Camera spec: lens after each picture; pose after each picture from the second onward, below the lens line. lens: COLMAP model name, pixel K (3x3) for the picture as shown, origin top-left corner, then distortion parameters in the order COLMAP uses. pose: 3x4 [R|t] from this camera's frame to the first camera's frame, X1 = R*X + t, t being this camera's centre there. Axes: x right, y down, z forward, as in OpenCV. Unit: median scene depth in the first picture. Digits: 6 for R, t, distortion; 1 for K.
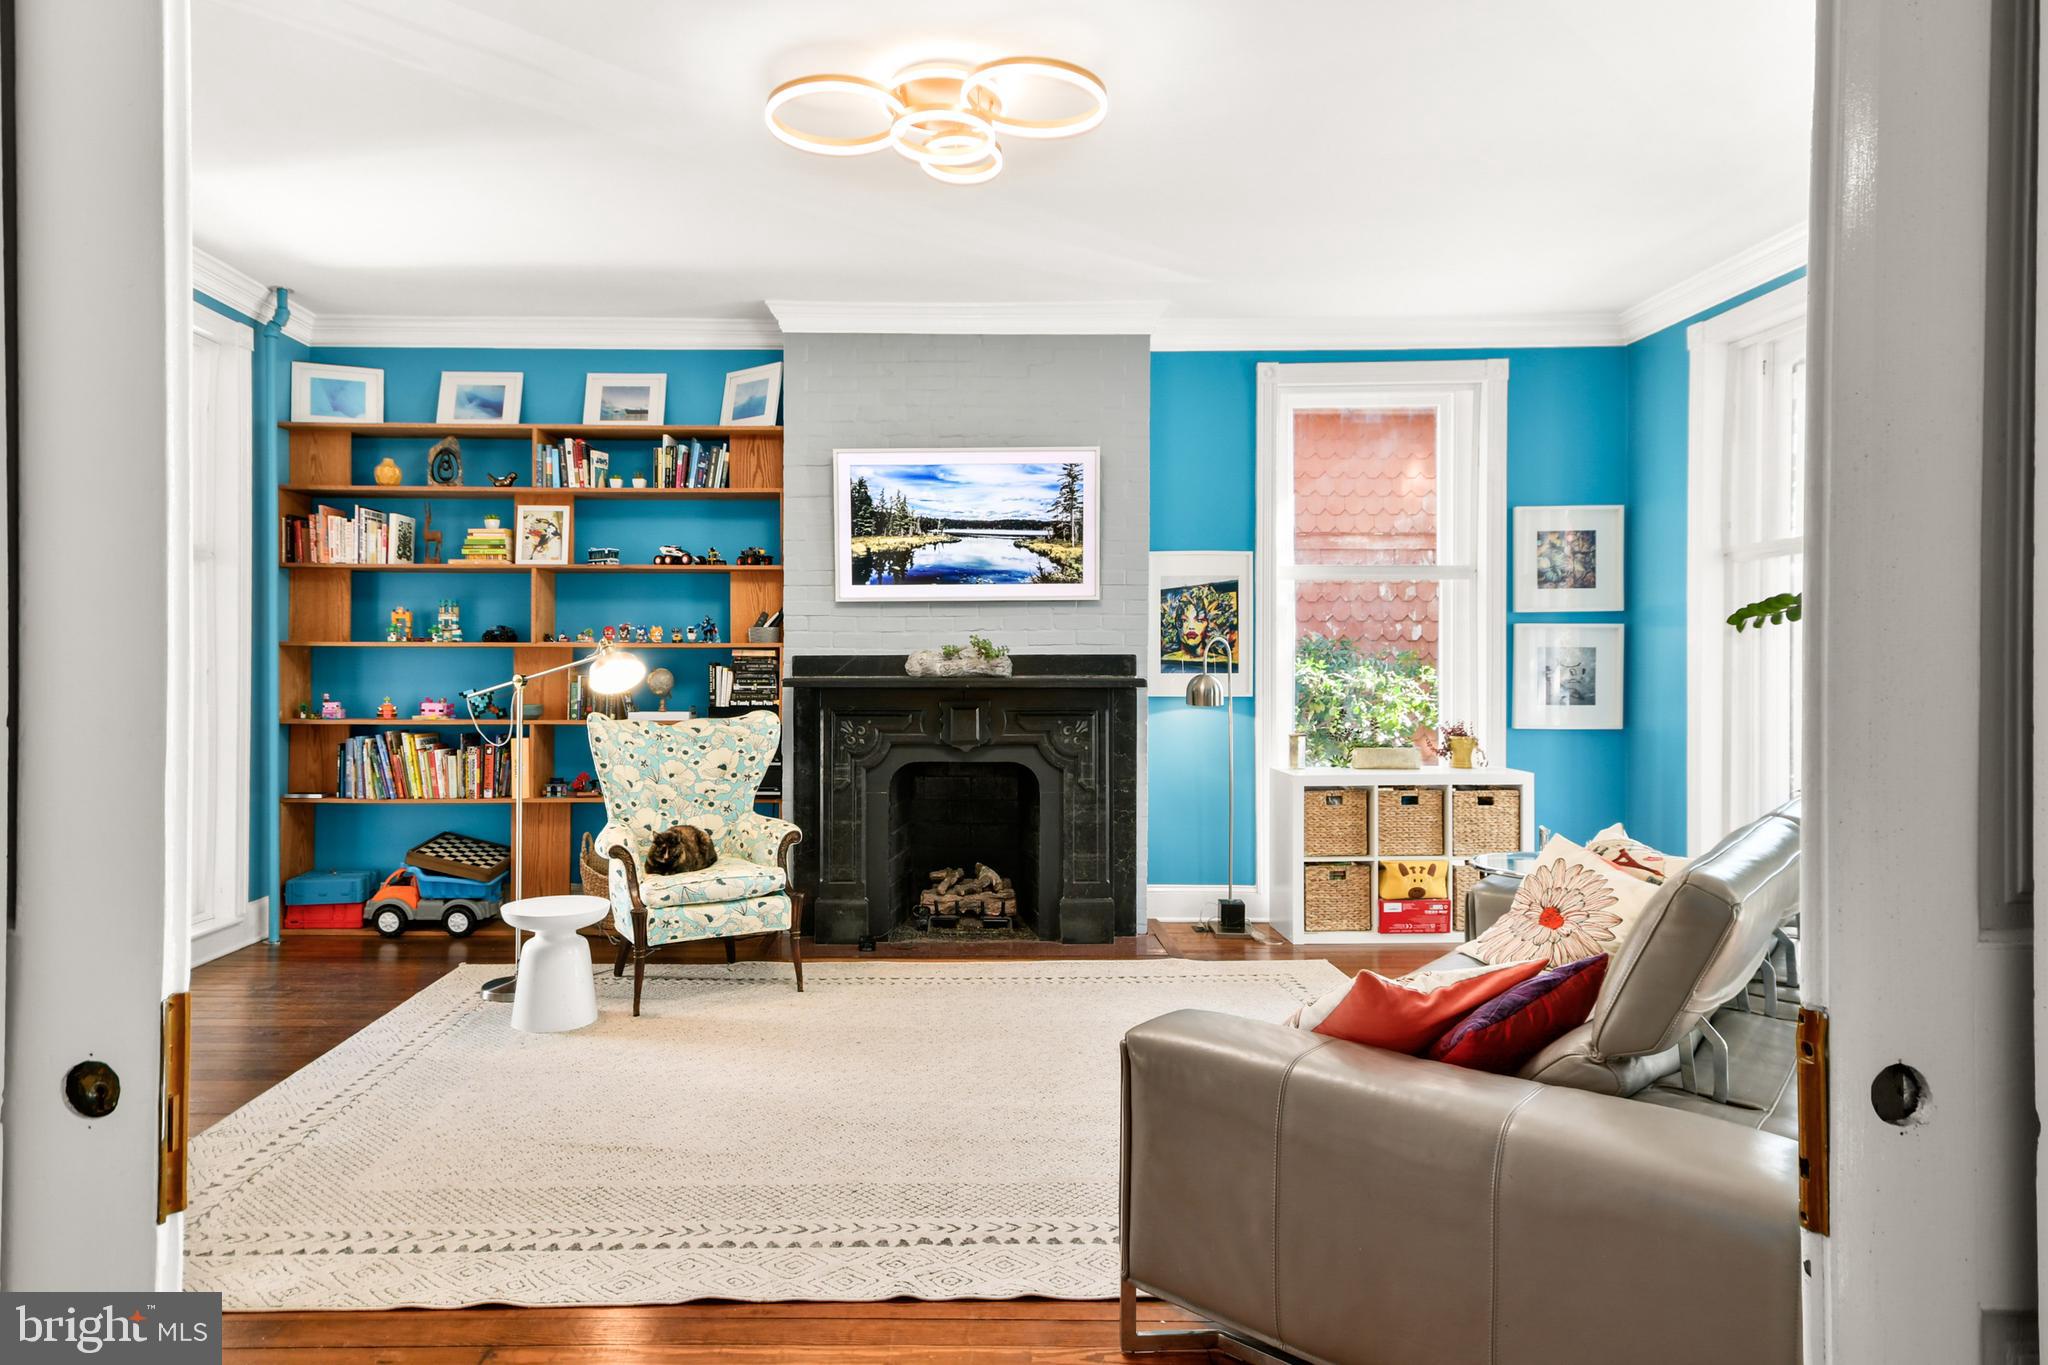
lens RADIAL K [[1126.4, 0, 1023.9], [0, 1126.4, 669.7], [0, 0, 1]] dist [0.026959, 0.000189]
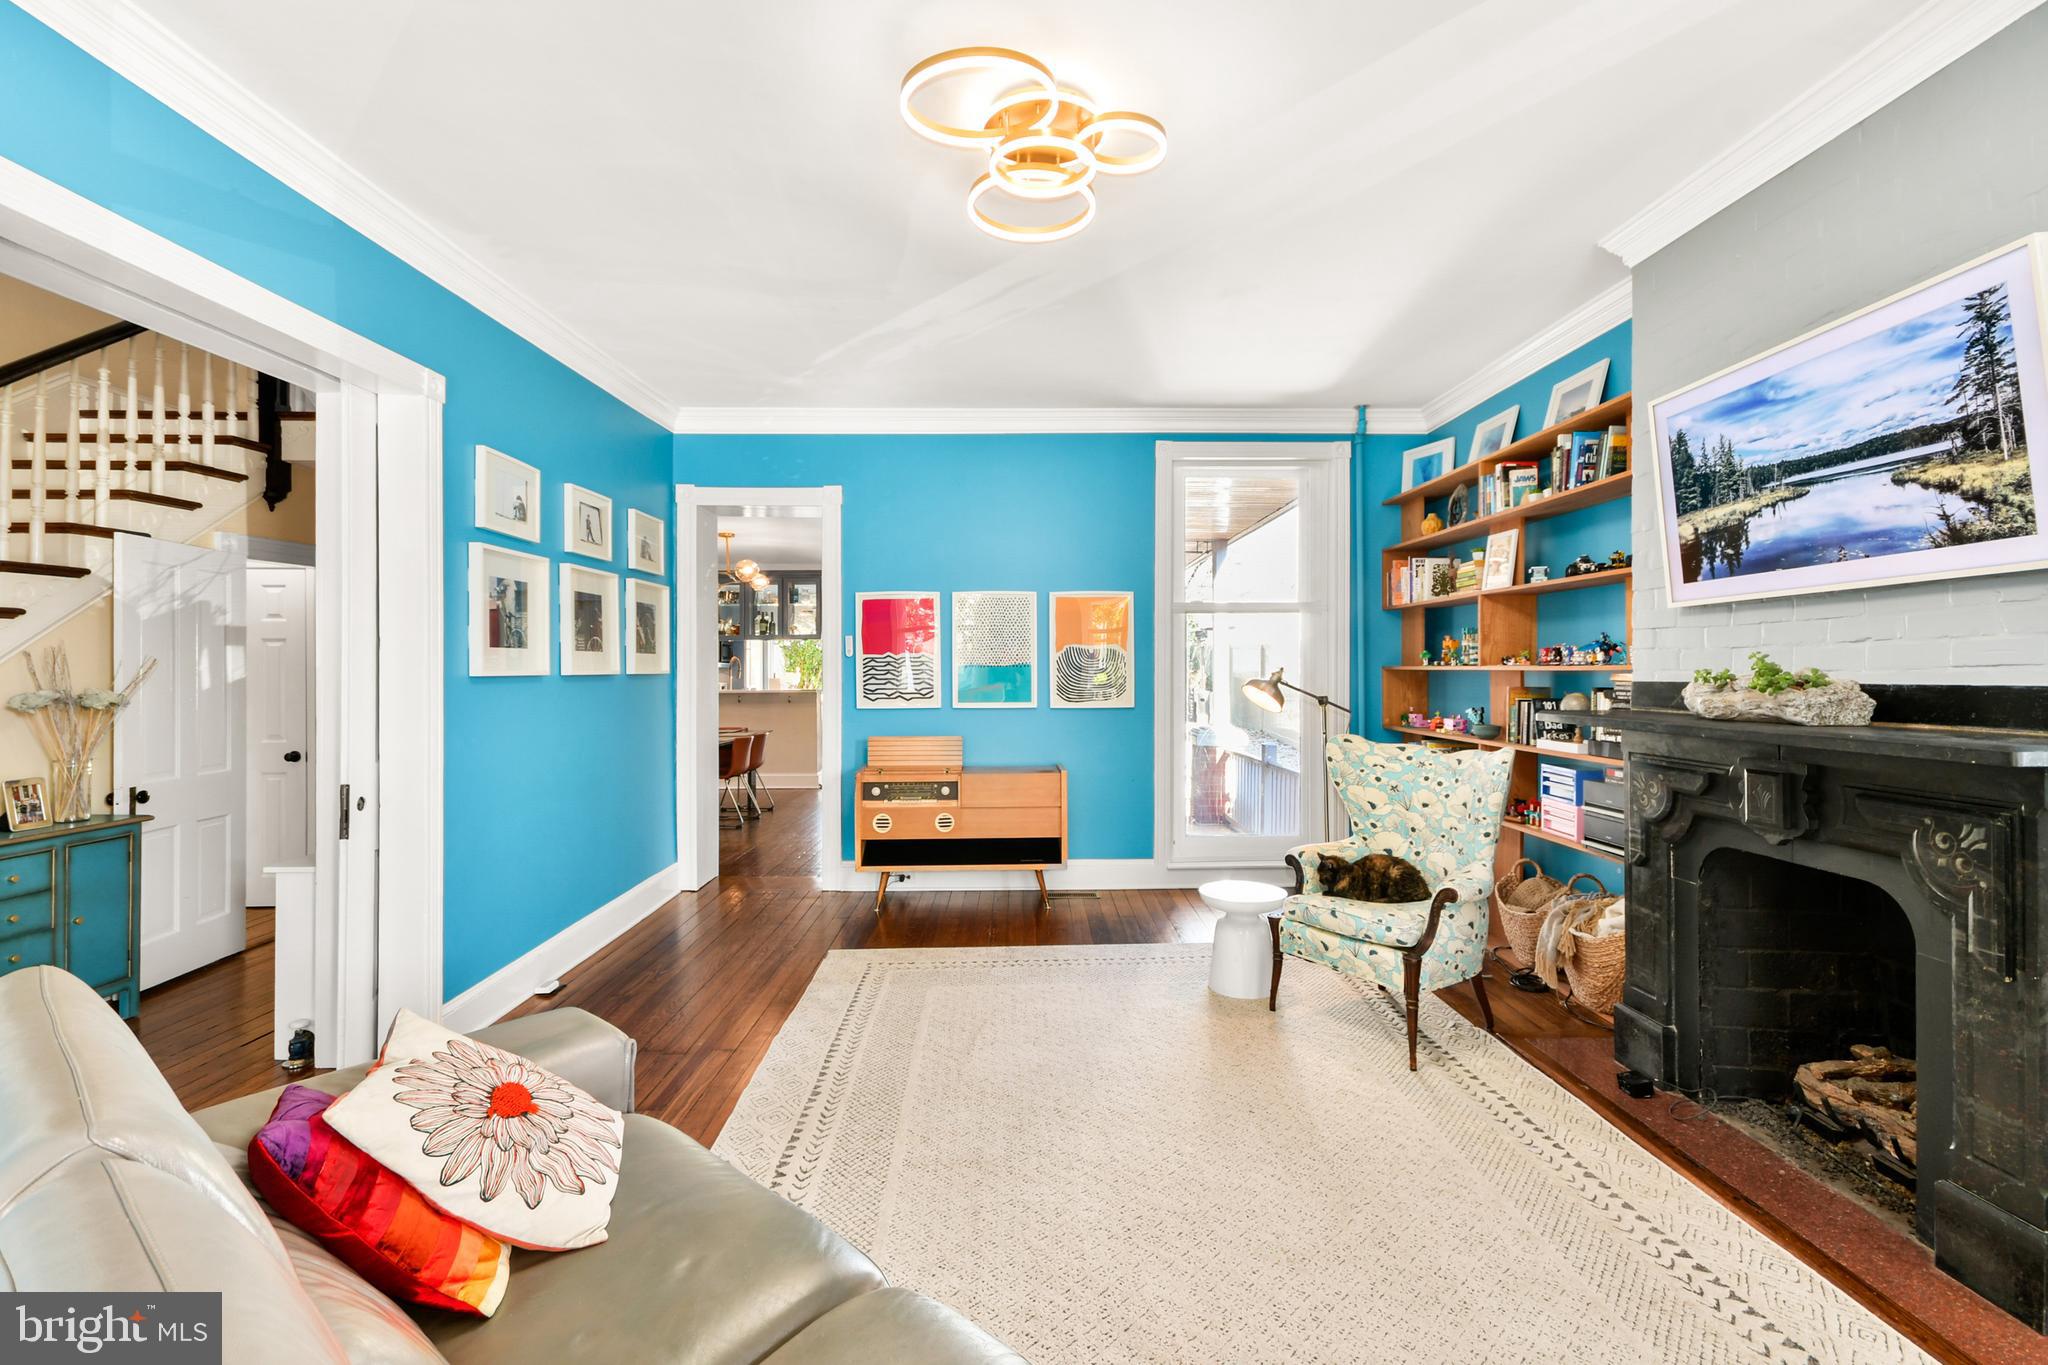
lens RADIAL K [[931.9, 0, 1024.3], [0, 931.9, 675.3], [0, 0, 1]] dist [0.000674, -0.000715]
pose [[0.008860, 0.005273, -0.999947, 0.435119], [-0.005254, 0.999973, 0.005226, -0.018253], [0.999947, 0.005207, 0.008887, 0.582968]]
